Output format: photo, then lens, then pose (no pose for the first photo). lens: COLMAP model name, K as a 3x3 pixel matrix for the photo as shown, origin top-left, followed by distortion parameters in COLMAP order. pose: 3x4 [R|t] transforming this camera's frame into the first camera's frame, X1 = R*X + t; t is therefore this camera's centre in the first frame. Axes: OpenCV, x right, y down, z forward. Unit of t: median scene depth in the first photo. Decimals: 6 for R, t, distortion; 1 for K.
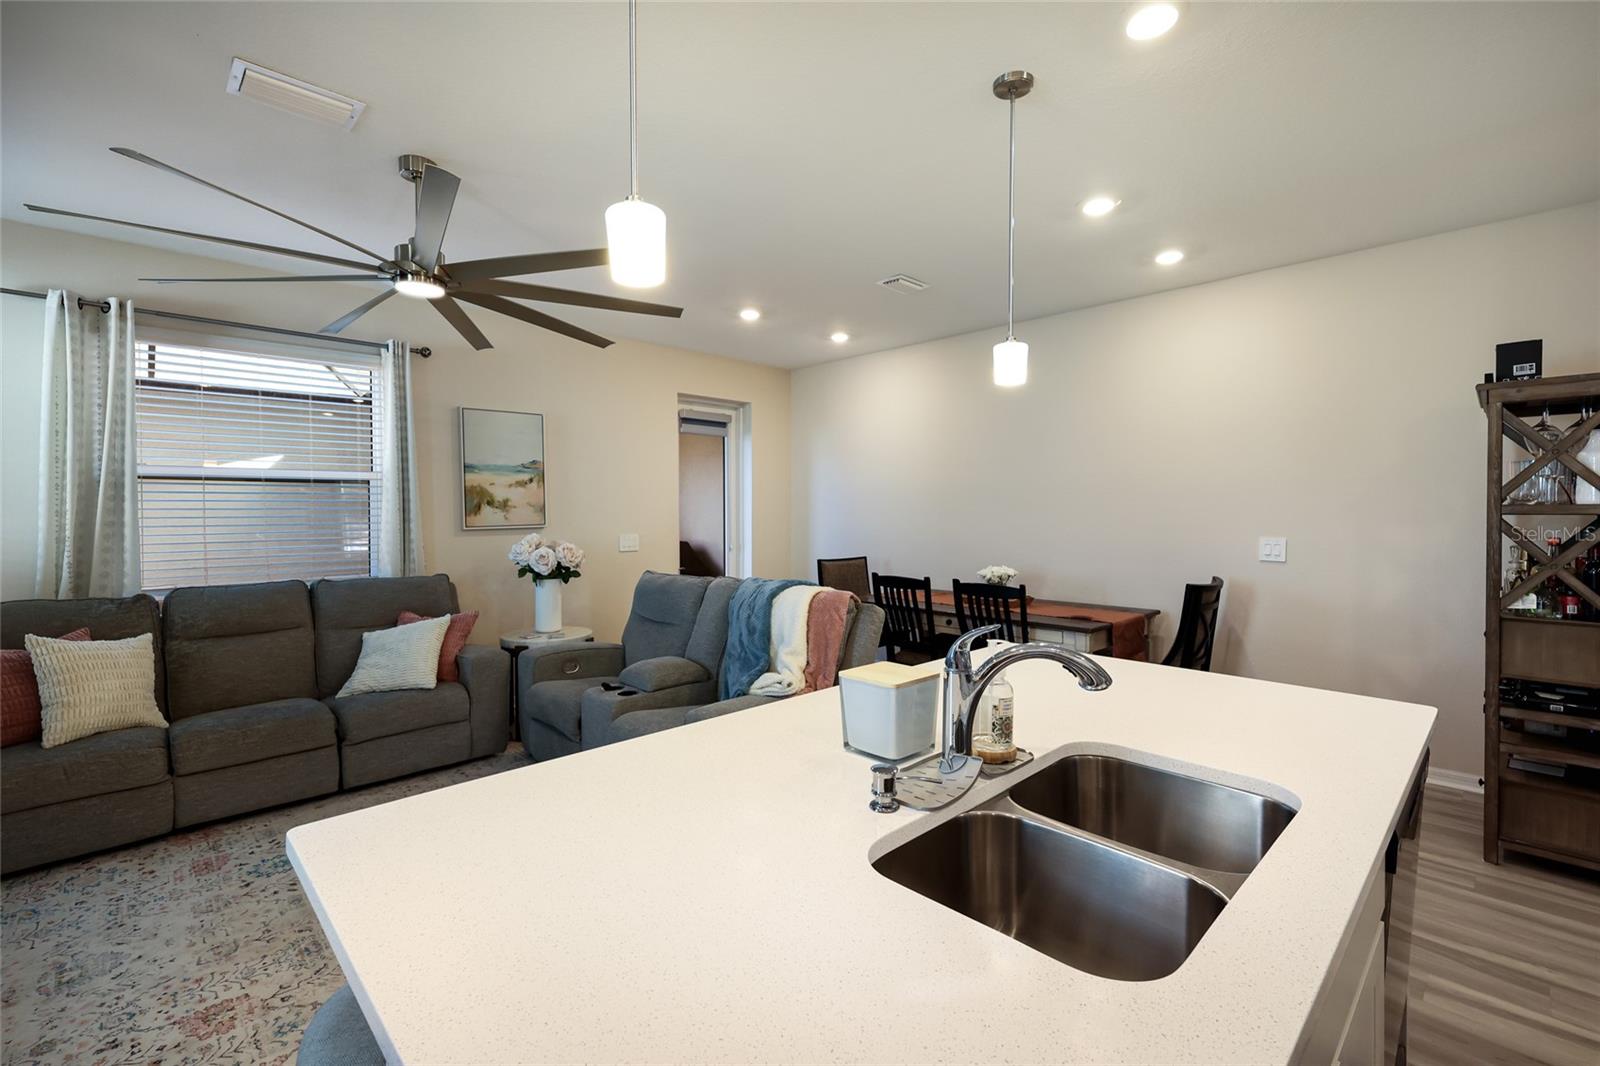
lens RADIAL K [[697.5, 0, 806.2], [0, 697.5, 517.9], [0, 0, 1]] dist [0.002233, -0.000041]
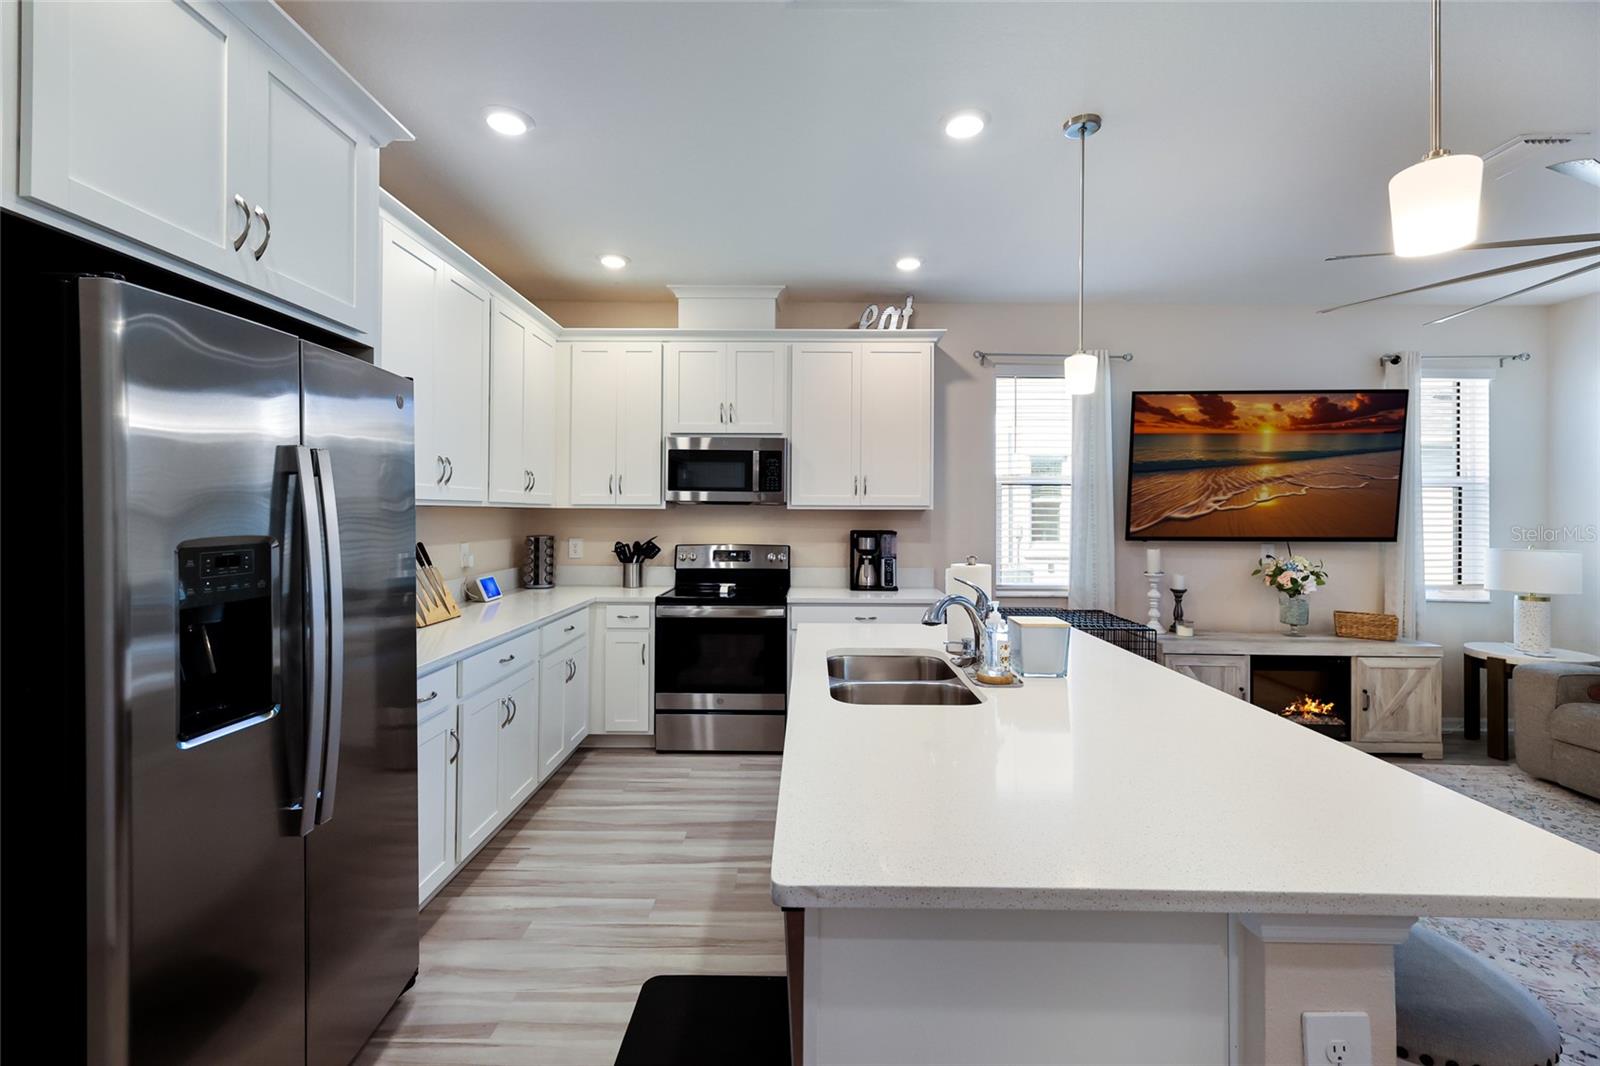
lens RADIAL K [[703.2, 0, 799.0], [0, 703.2, 503.6], [0, 0, 1]] dist [0.005053, 0.000329]
pose [[-0.712050, -0.009431, -0.702065, 0.624846], [-0.014123, 0.999900, 0.000892, -0.009175], [0.701987, 0.010550, -0.712112, 0.685637]]
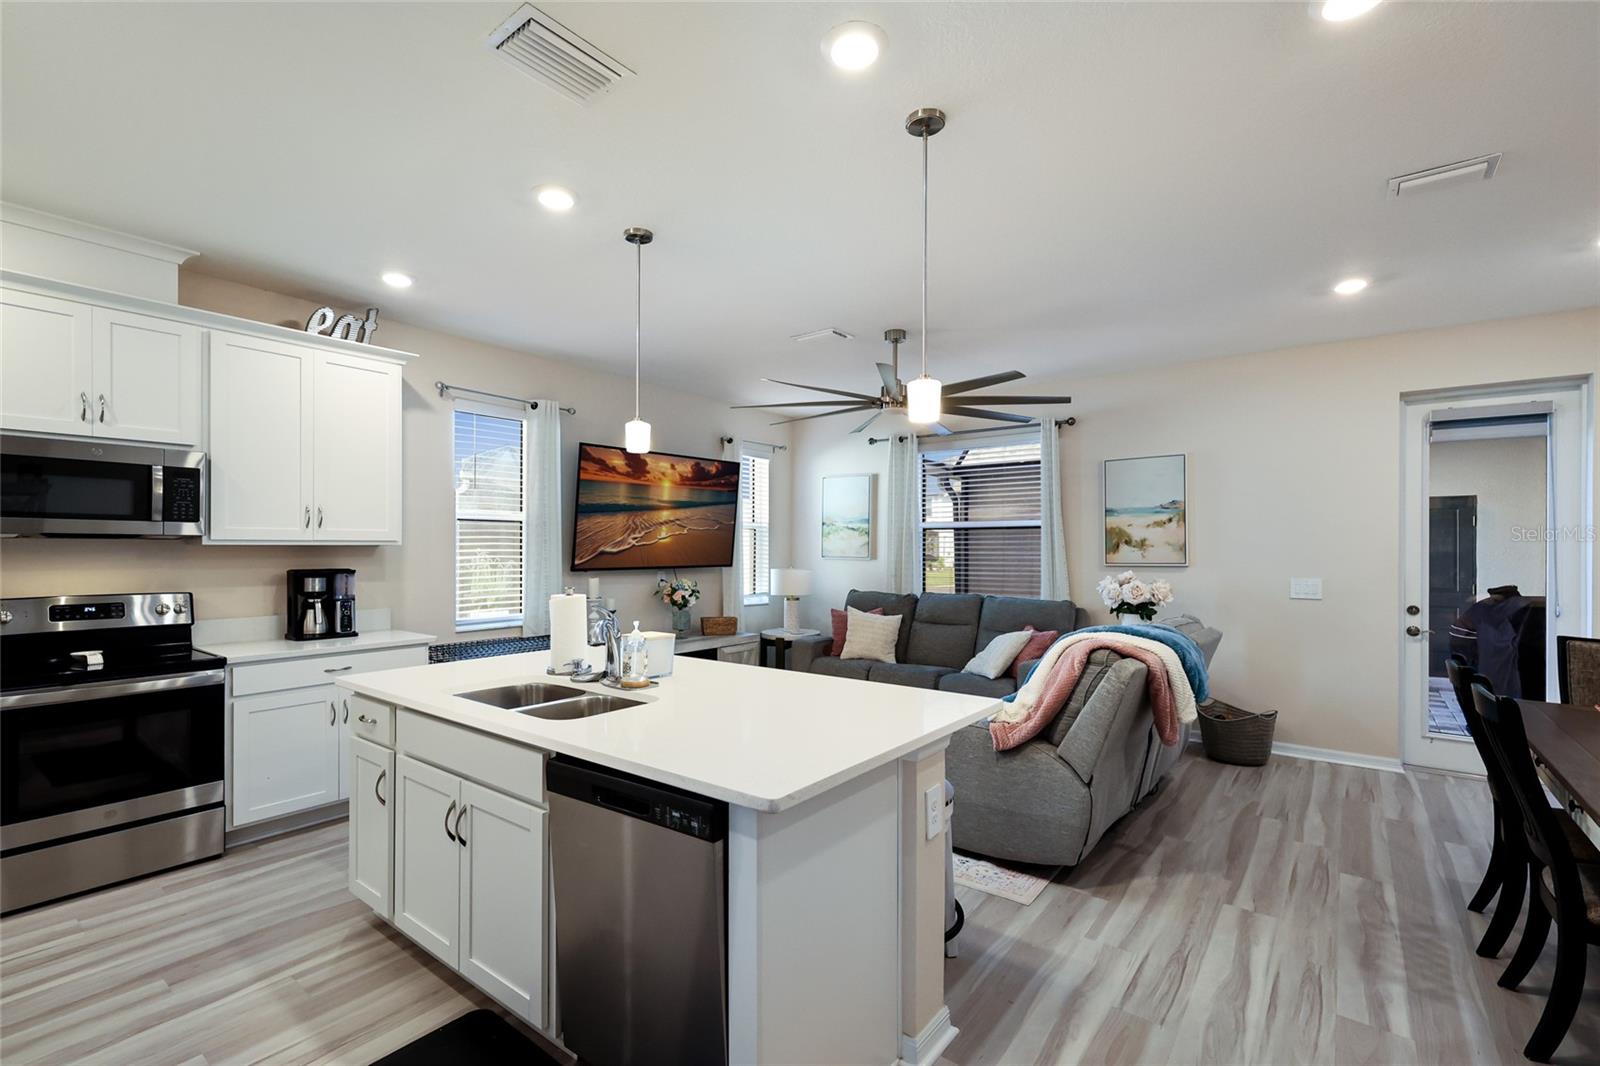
lens RADIAL K [[714.3, 0, 792.6], [0, 714.3, 548.1], [0, 0, 1]] dist [0.000511, 0.000221]
pose [[0.129242, 0.003330, -0.991607, 0.838763], [-0.015567, 0.999878, 0.001329, -0.007498], [0.991491, 0.015265, 0.129279, 0.451159]]
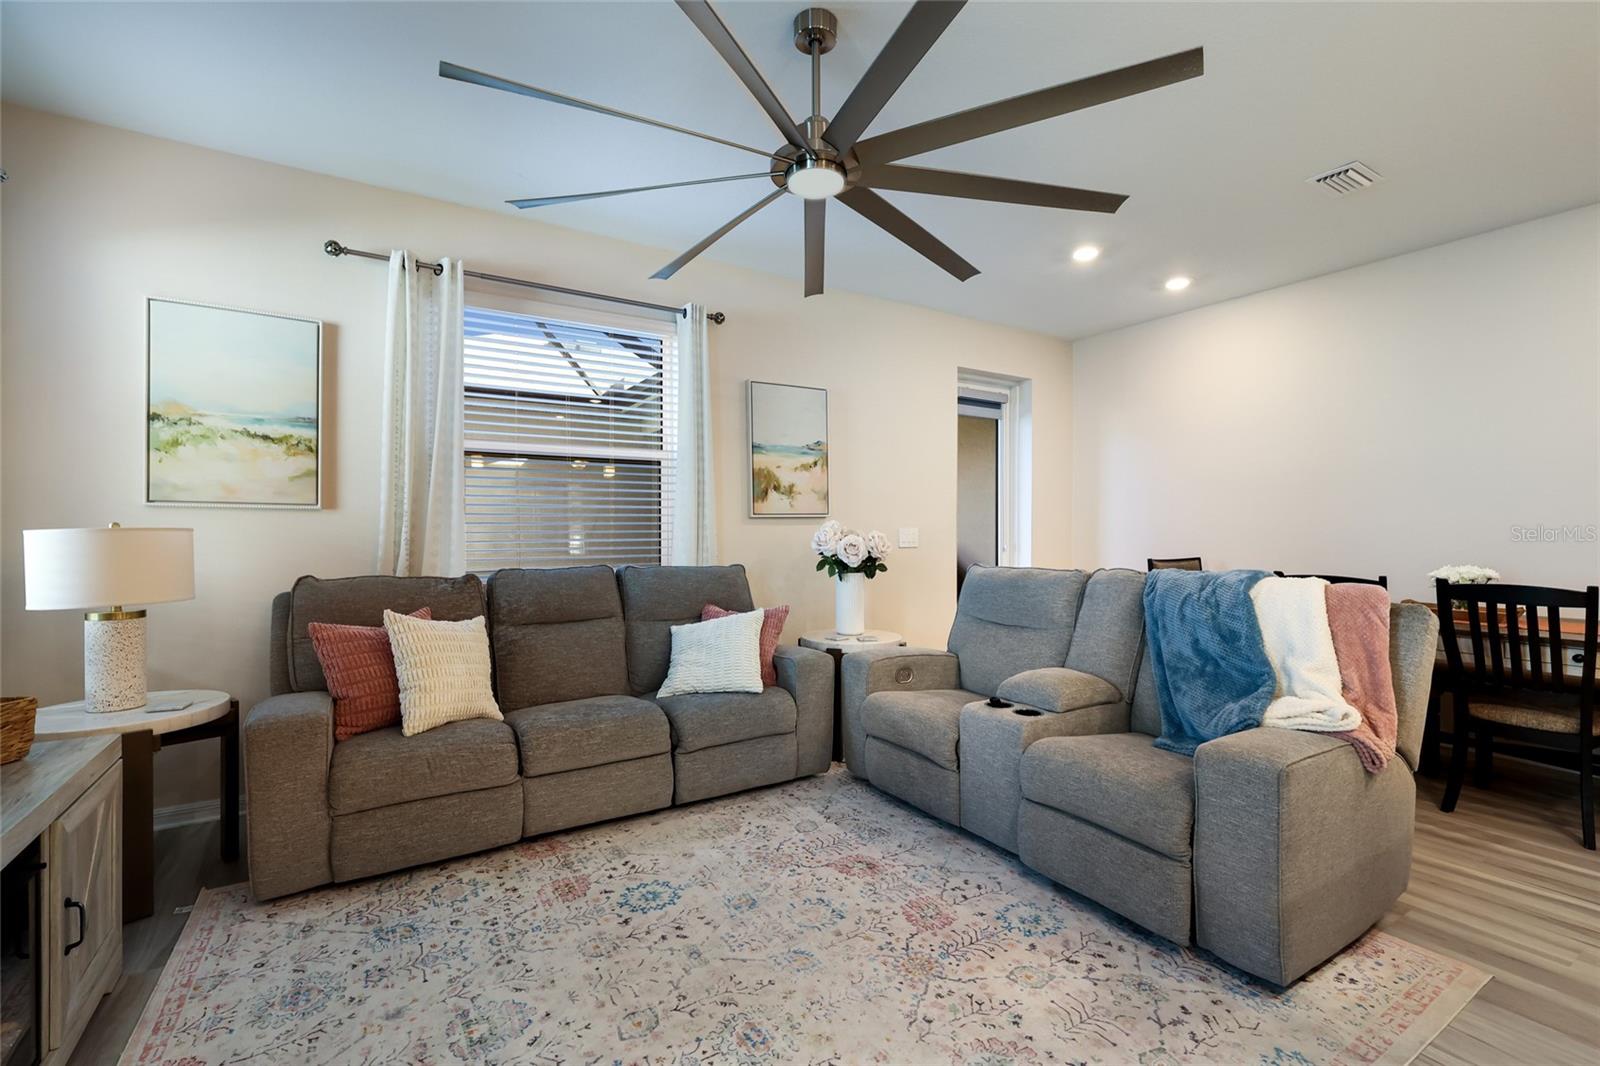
lens RADIAL K [[704.1, 0, 800.0], [0, 704.1, 533.0], [0, 0, 1]] dist [0.003427, 0.000190]
pose [[0.976546, 0.004226, -0.215267, -0.319005], [-0.005349, 0.999975, -0.004635, 0.055832], [0.215242, 0.005678, 0.976544, 0.178411]]
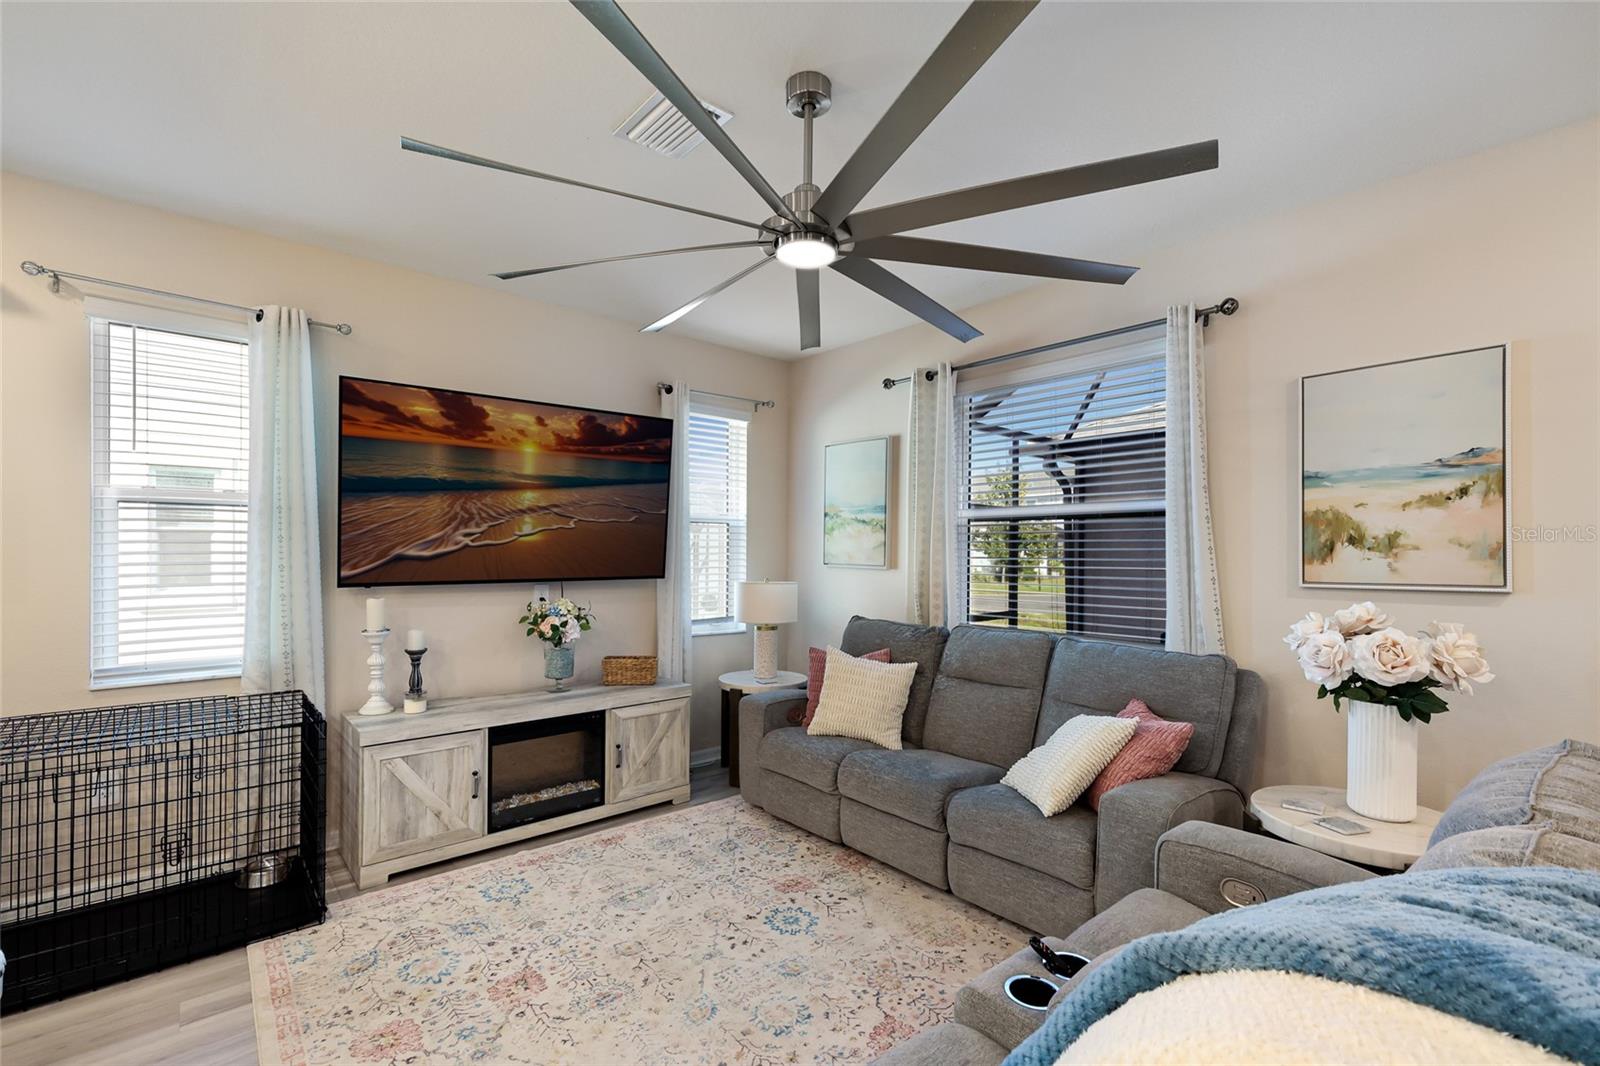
lens RADIAL K [[700.9, 0, 799.4], [0, 700.9, 556.8], [0, 0, 1]] dist [0.005485, 0.000244]
pose [[-0.056384, 0.010432, -0.998355, 0.157812], [-0.018600, 0.999761, 0.011497, -0.009605], [0.998236, 0.019217, -0.056176, 0.836498]]
